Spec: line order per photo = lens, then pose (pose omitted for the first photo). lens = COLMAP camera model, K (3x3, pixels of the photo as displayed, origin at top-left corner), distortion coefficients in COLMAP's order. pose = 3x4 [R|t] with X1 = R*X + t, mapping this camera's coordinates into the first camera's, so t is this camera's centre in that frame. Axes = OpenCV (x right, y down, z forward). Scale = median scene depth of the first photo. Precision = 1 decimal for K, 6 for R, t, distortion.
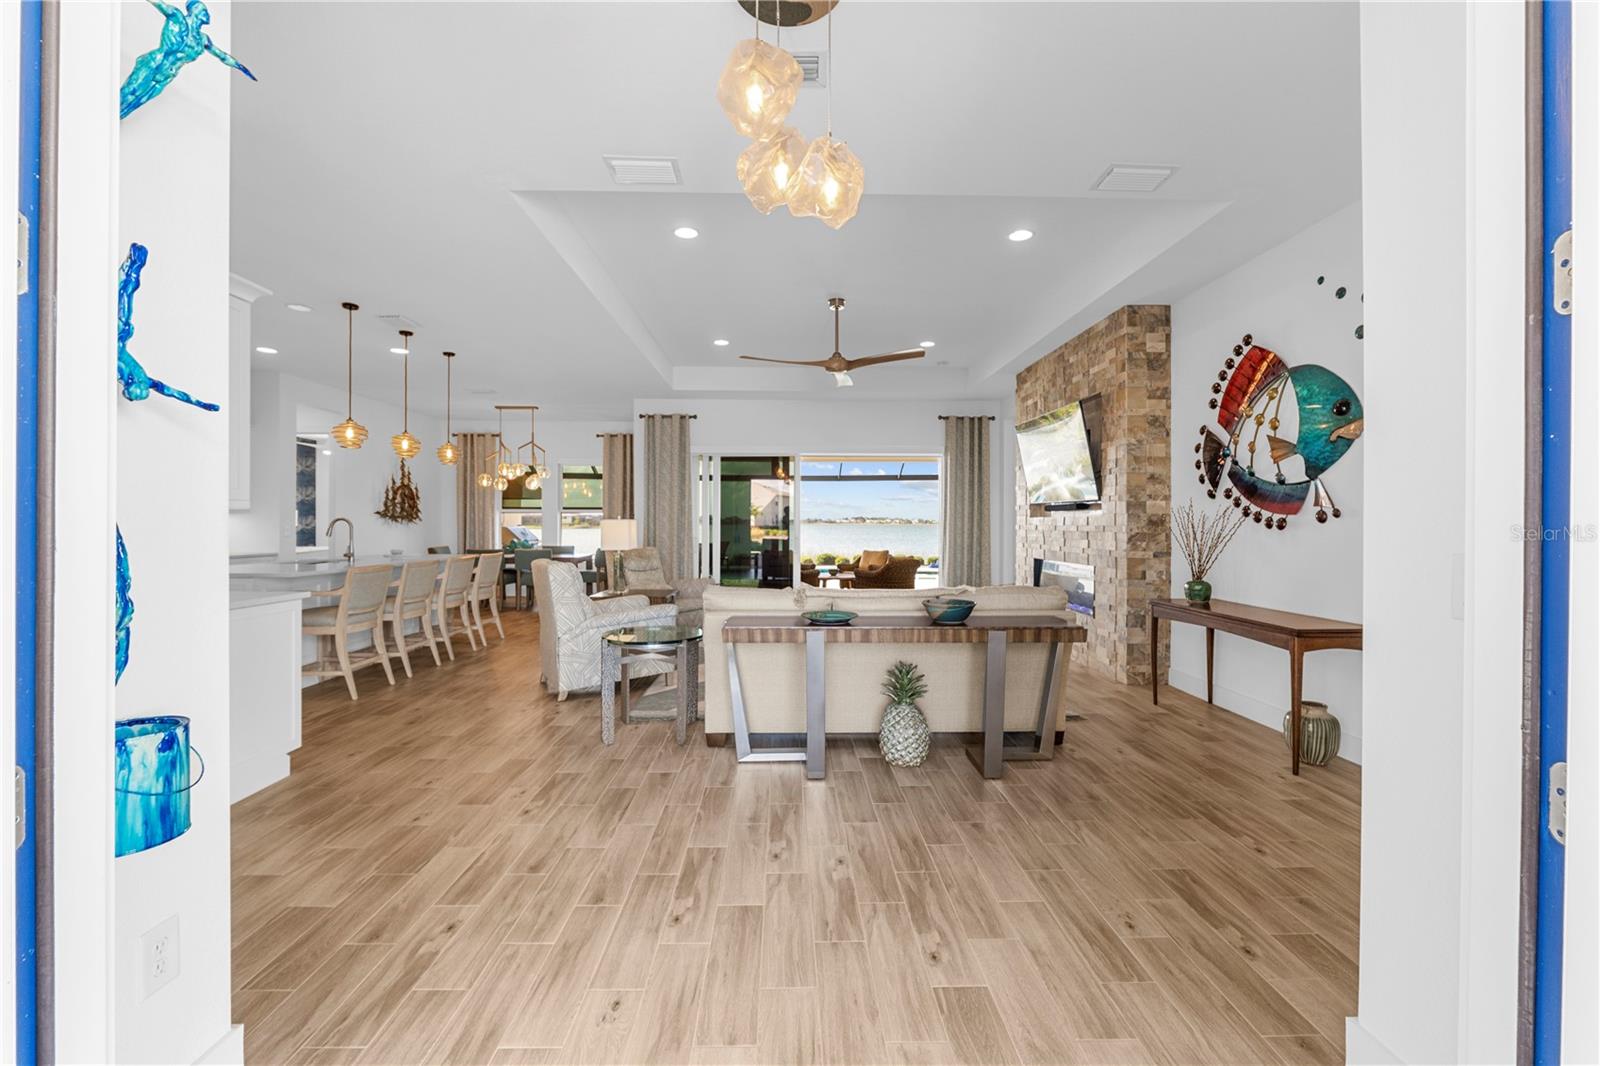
lens RADIAL K [[668.8, 0, 794.0], [0, 668.8, 523.9], [0, 0, 1]] dist [-0.010389, 0.000024]
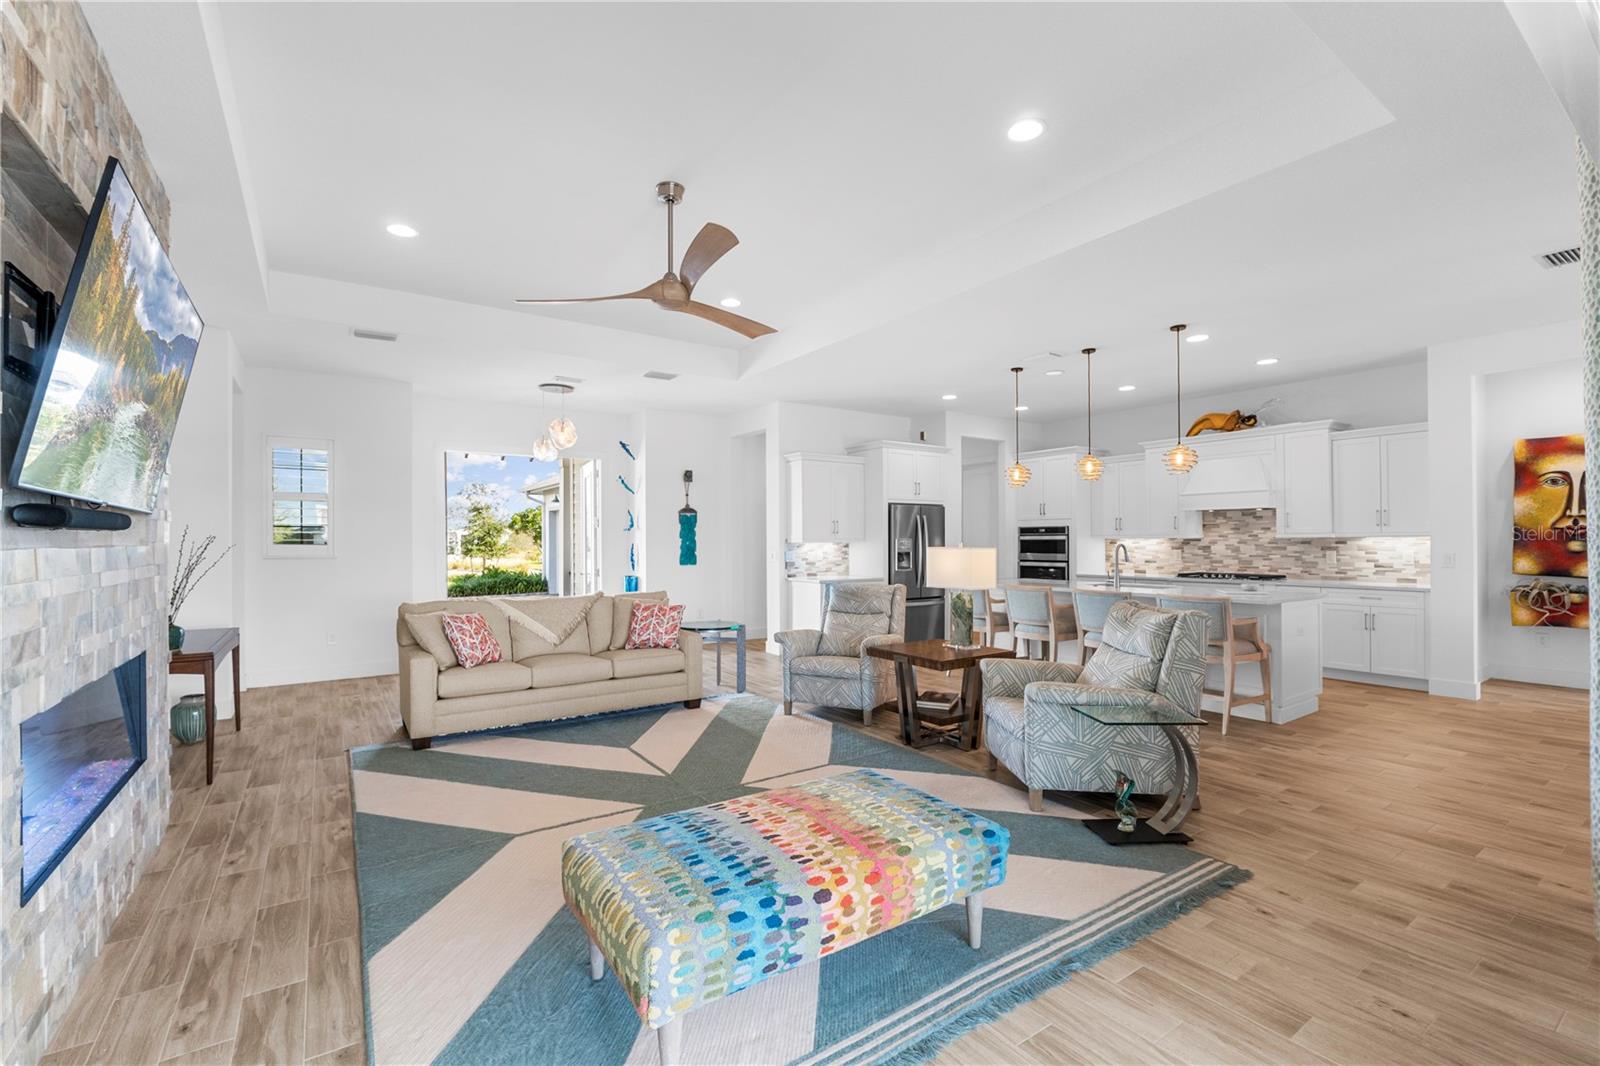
lens RADIAL K [[691.2, 0, 789.7], [0, 691.2, 540.6], [0, 0, 1]] dist [-0.006296, -0.000638]
pose [[-0.840013, 0.000551, -0.542566, 0.414904], [0.001710, 0.999997, -0.001633, -0.017252], [0.542564, -0.002299, -0.840012, 2.104640]]
